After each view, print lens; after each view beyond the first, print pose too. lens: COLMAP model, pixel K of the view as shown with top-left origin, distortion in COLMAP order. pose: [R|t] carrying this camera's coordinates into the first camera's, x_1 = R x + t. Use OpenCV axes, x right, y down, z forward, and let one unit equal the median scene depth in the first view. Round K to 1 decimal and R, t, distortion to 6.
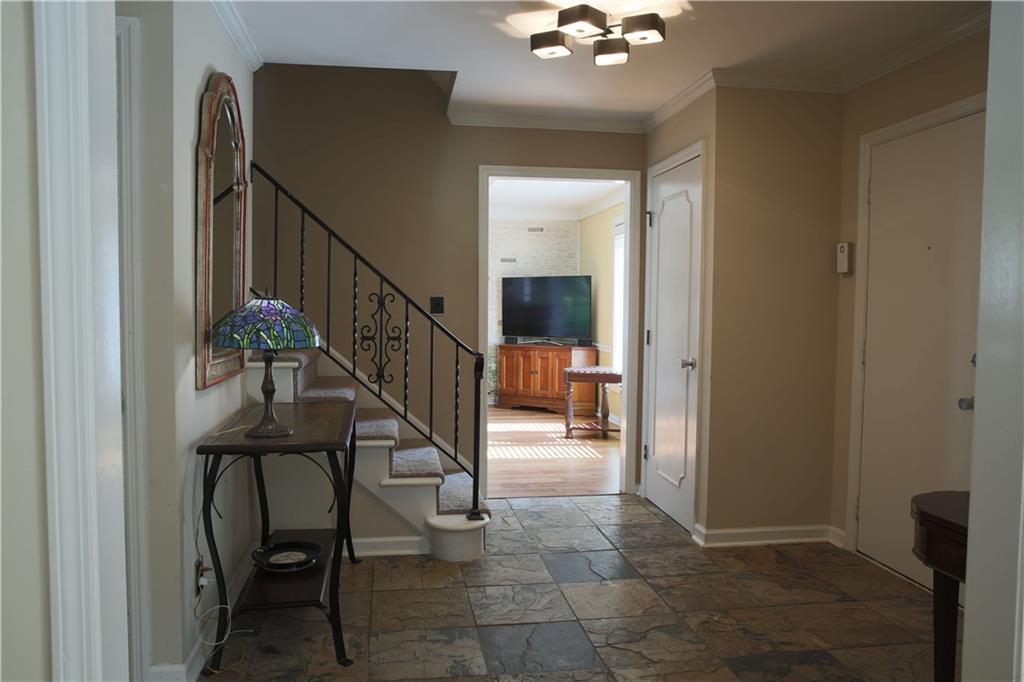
lens RADIAL K [[763.6, 0, 512.0], [0, 763.6, 341.0], [0, 0, 1]] dist [-0.076089, 0.008775]
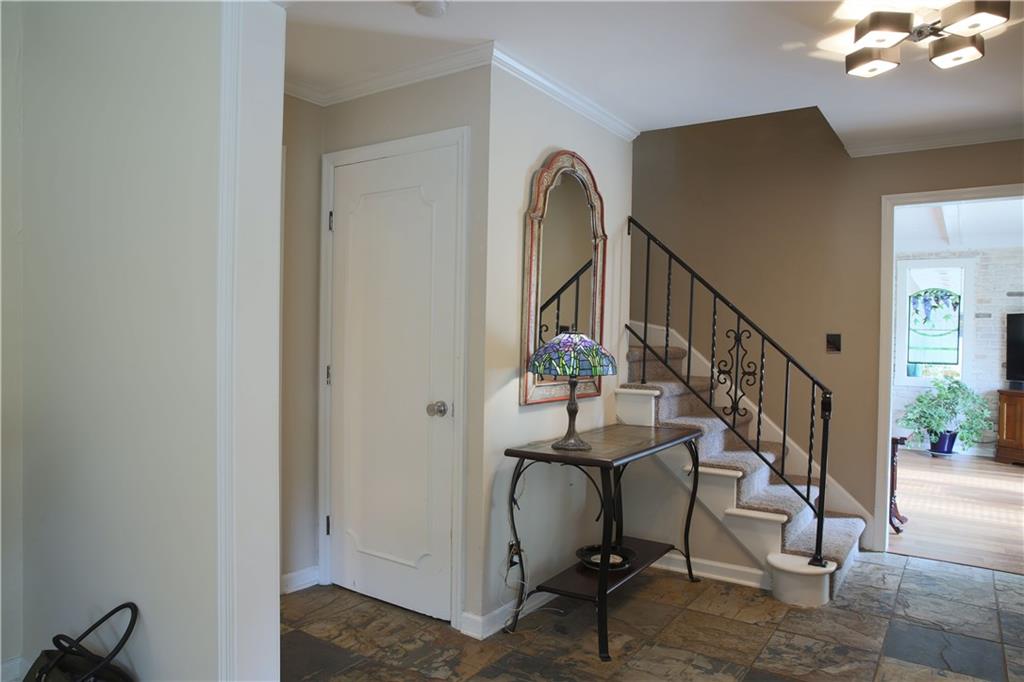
lens RADIAL K [[700.3, 0, 512.0], [0, 700.3, 341.0], [0, 0, 1]] dist [-0.114729, 0.077892]
pose [[0.718646, 0.010967, -0.695290, 0.268550], [-0.045523, 0.998473, -0.031304, -0.003404], [0.693885, 0.054148, 0.718047, 0.102044]]
